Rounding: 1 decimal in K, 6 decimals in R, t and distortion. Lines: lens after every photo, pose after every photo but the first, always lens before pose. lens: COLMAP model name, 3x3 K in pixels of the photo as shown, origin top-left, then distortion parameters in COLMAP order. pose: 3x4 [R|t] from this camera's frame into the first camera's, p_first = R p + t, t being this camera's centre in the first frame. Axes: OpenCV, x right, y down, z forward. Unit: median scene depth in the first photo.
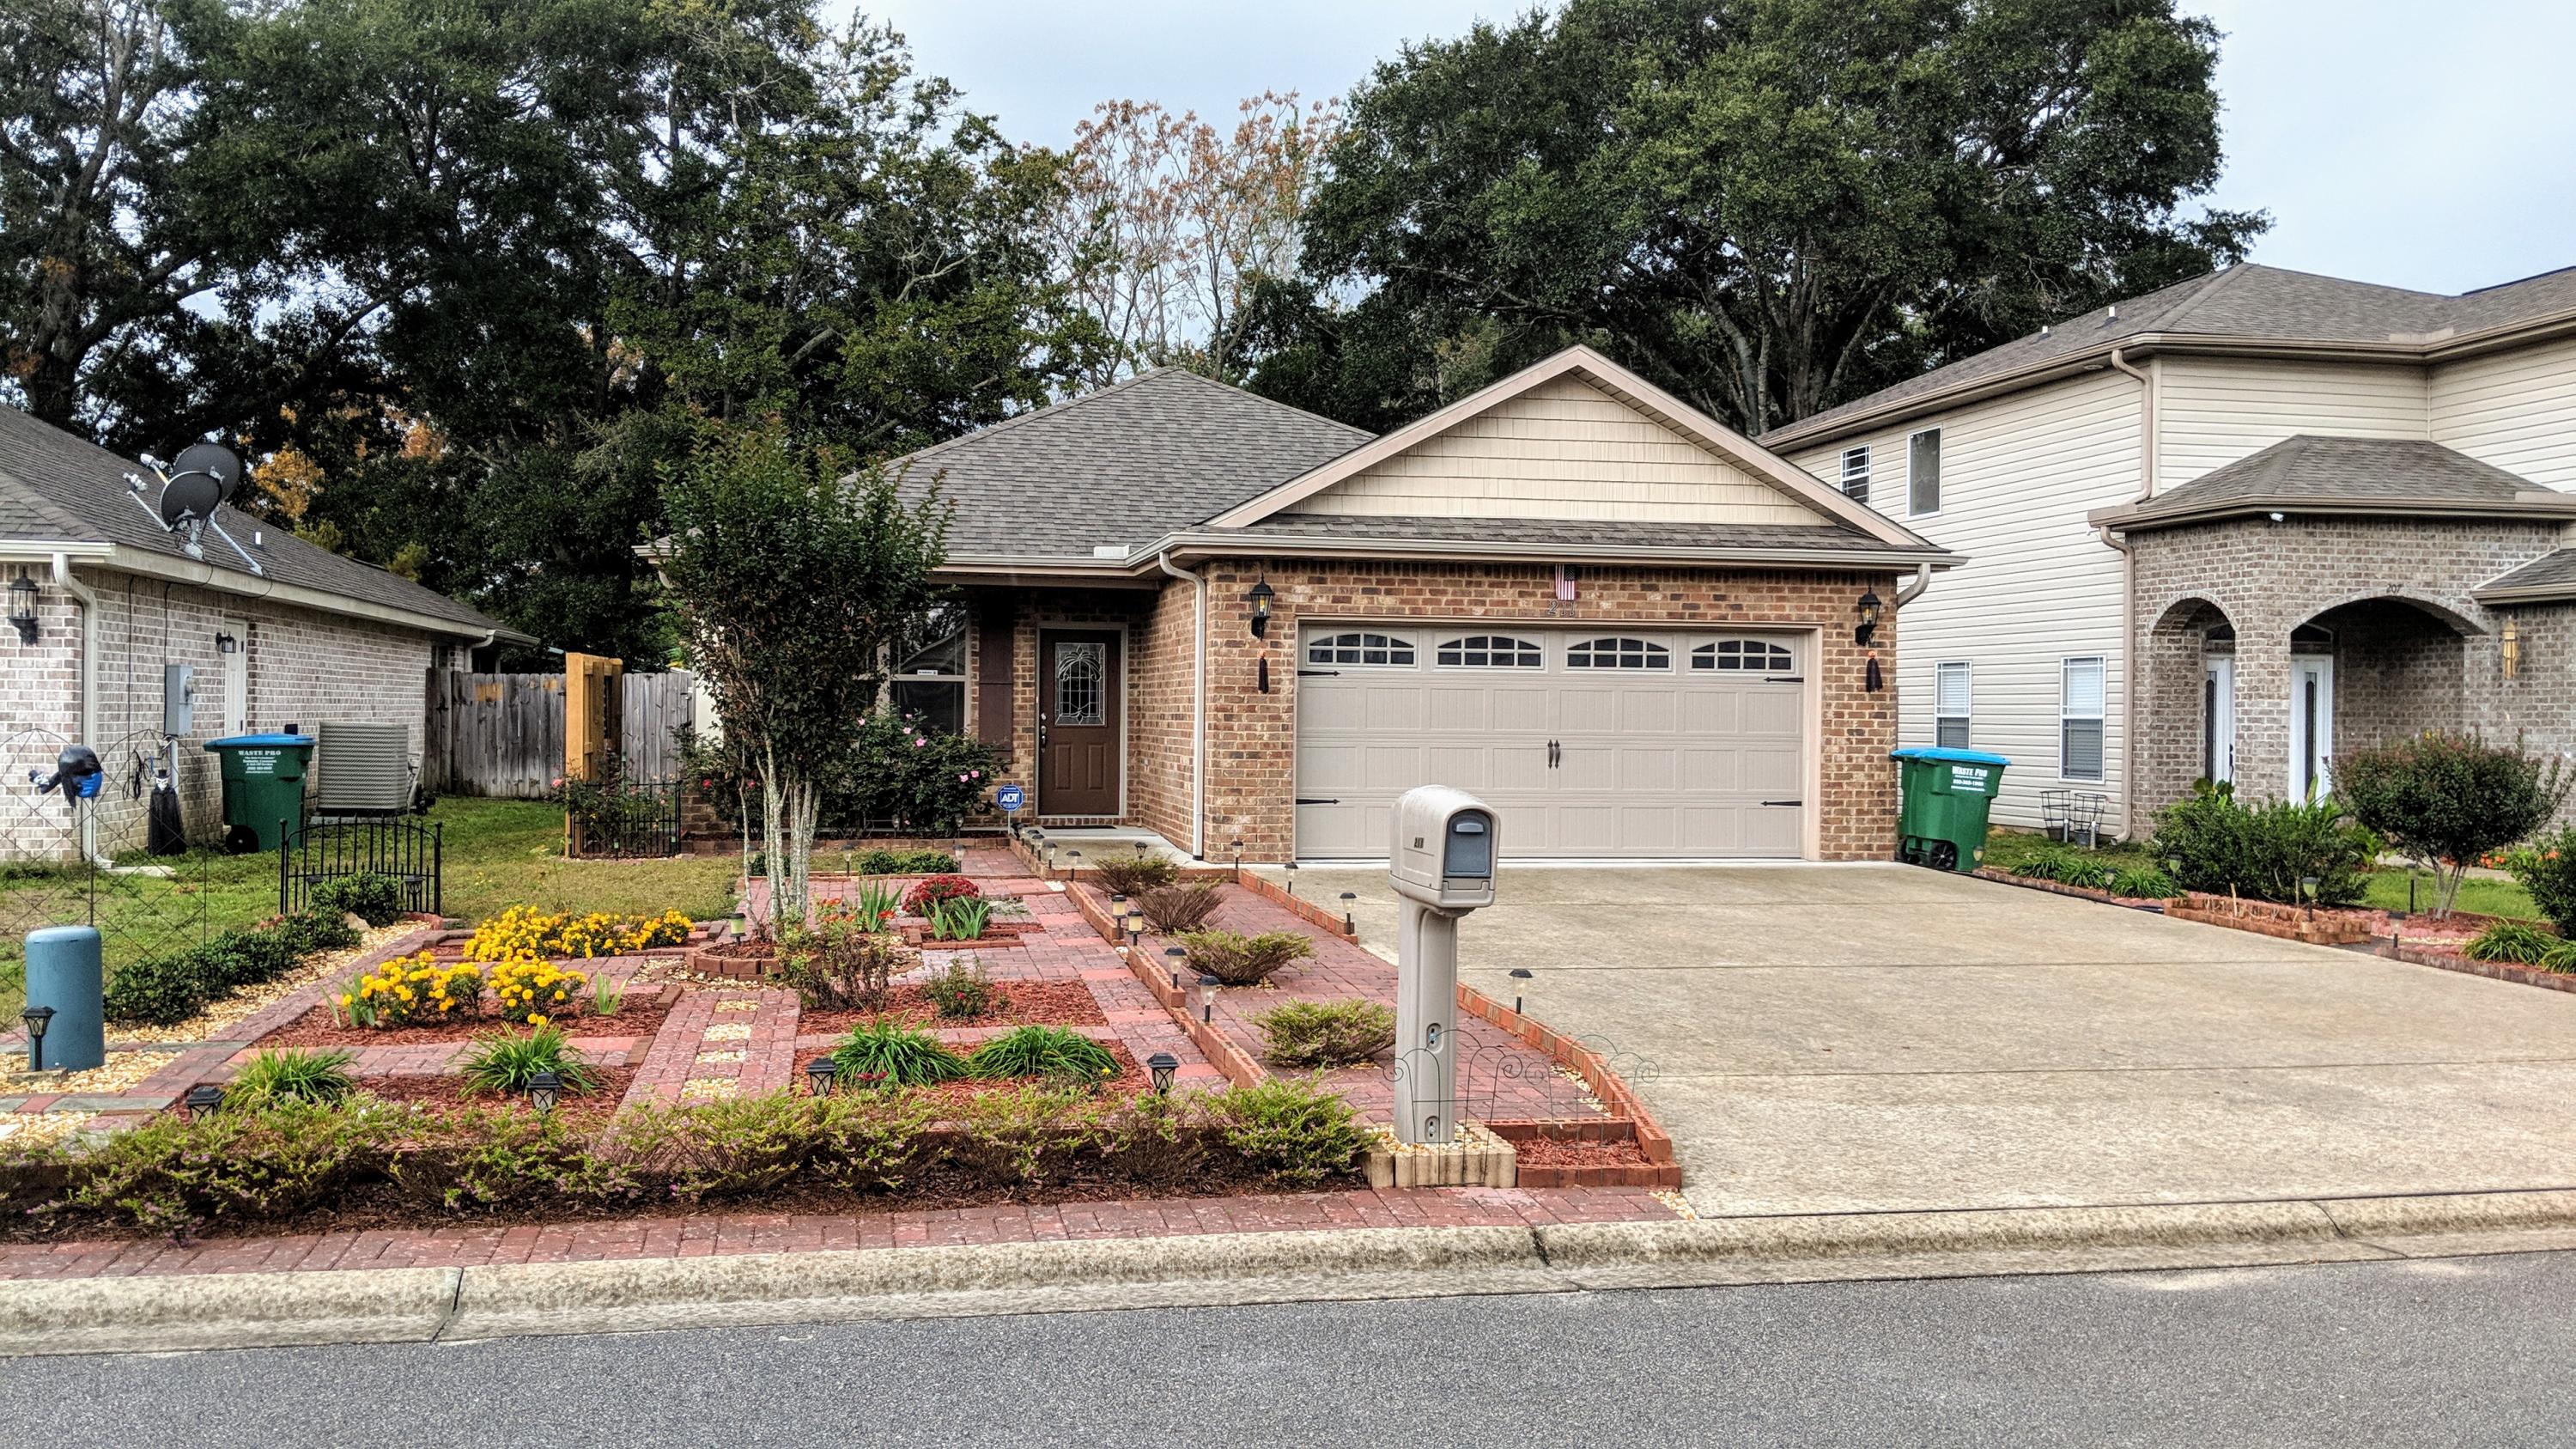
lens RADIAL K [[2053.0, 0, 1258.8], [0, 2053.0, 724.3], [0, 0, 1]] dist [0.087310, -0.159709]
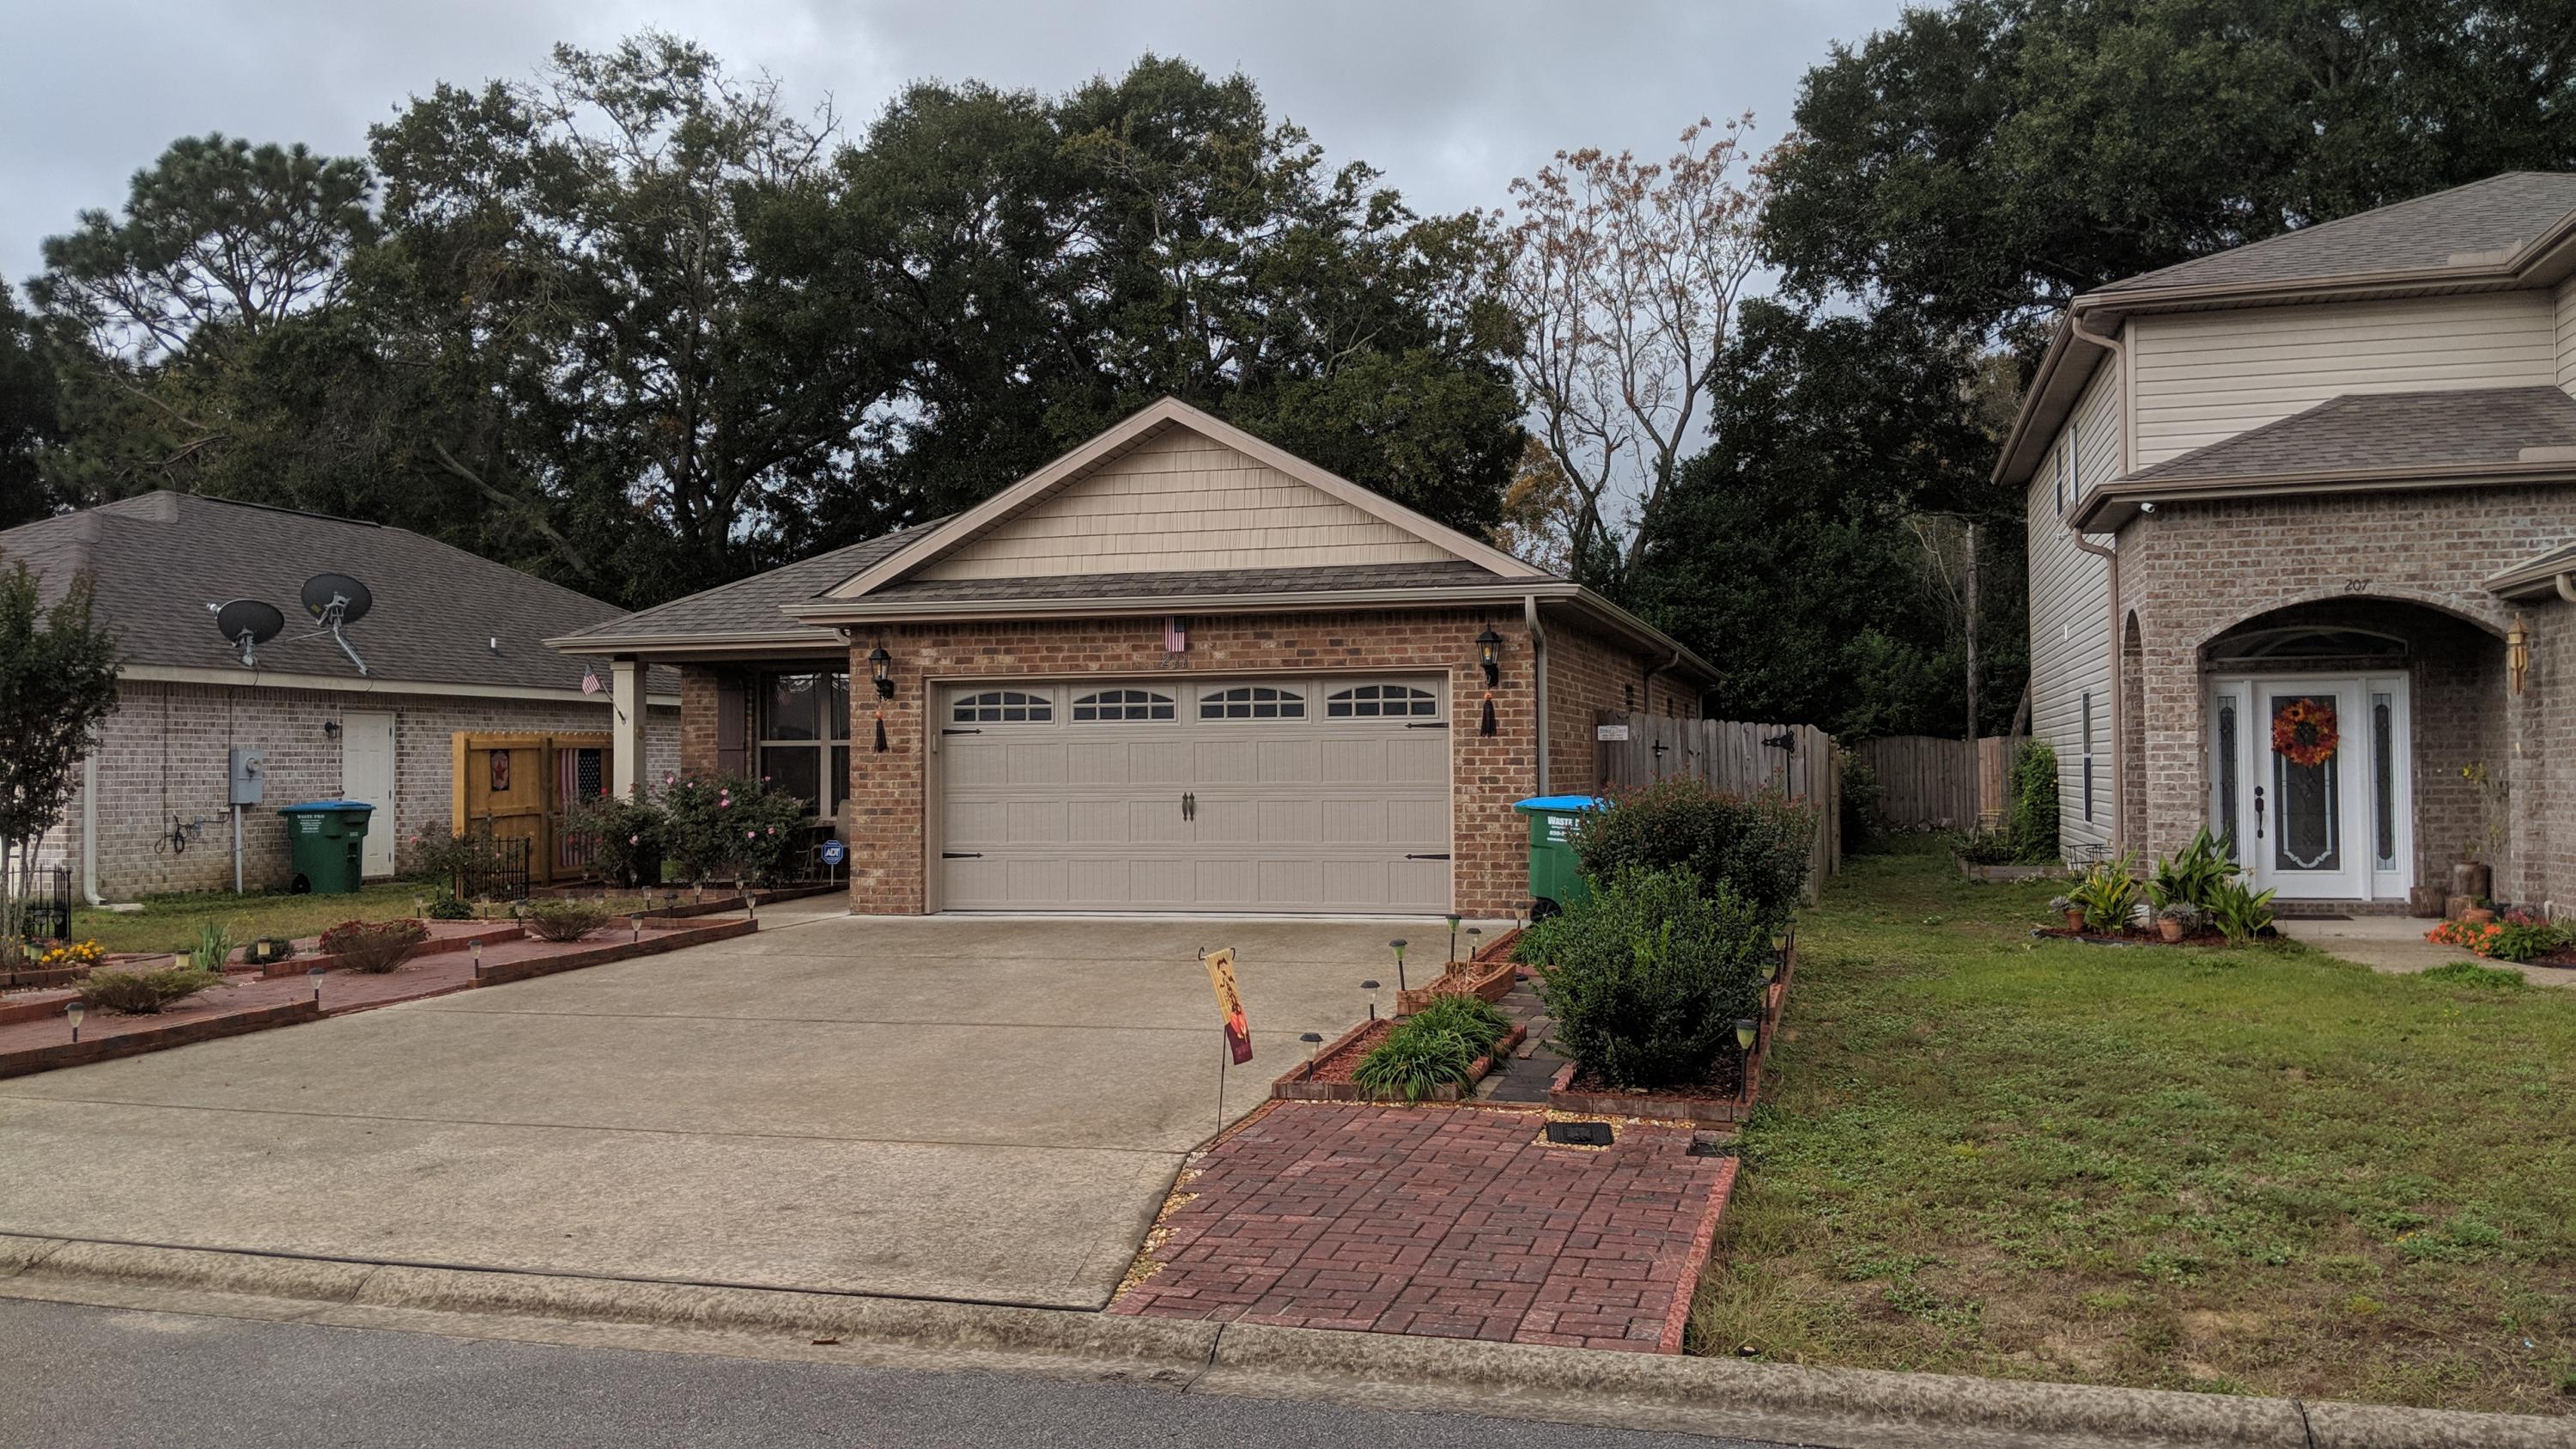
lens RADIAL K [[2053.0, 0, 1270.4], [0, 2053.0, 724.7], [0, 0, 1]] dist [0.087310, -0.159709]
pose [[0.890171, -0.027627, -0.454788, 0.621830], [0.015601, 0.999423, -0.030175, 0.005378], [0.455360, 0.019766, 0.890088, 0.133413]]
